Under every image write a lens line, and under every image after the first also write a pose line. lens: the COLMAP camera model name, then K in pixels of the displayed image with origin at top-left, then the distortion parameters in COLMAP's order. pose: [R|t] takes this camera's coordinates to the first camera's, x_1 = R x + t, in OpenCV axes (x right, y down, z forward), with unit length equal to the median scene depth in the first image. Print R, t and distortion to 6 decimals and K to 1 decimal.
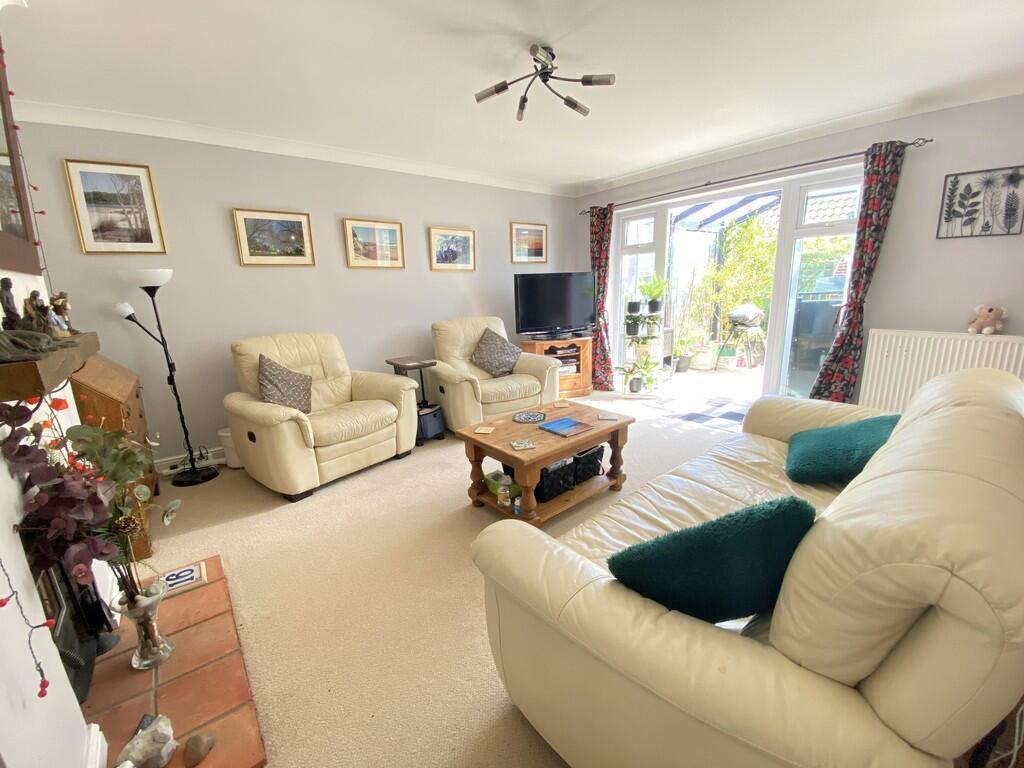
lens RADIAL K [[415.0, 0, 512.0], [0, 415.0, 384.0], [0, 0, 1]] dist [0.016384, -0.021180]
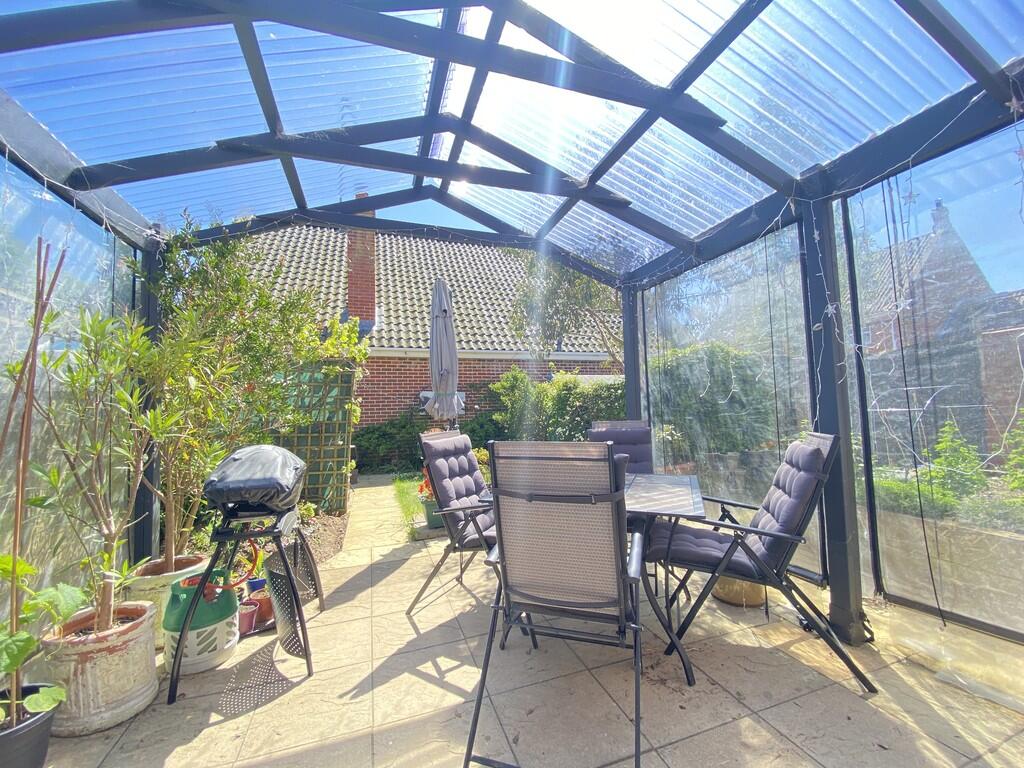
lens RADIAL K [[415.0, 0, 512.0], [0, 415.0, 384.0], [0, 0, 1]] dist [0.016384, -0.021180]
pose [[0.356327, 0.096070, 0.929409, 0.301942], [0.215402, 0.959461, -0.181760, -0.124729], [-0.909194, 0.264963, 0.321188, 0.652971]]
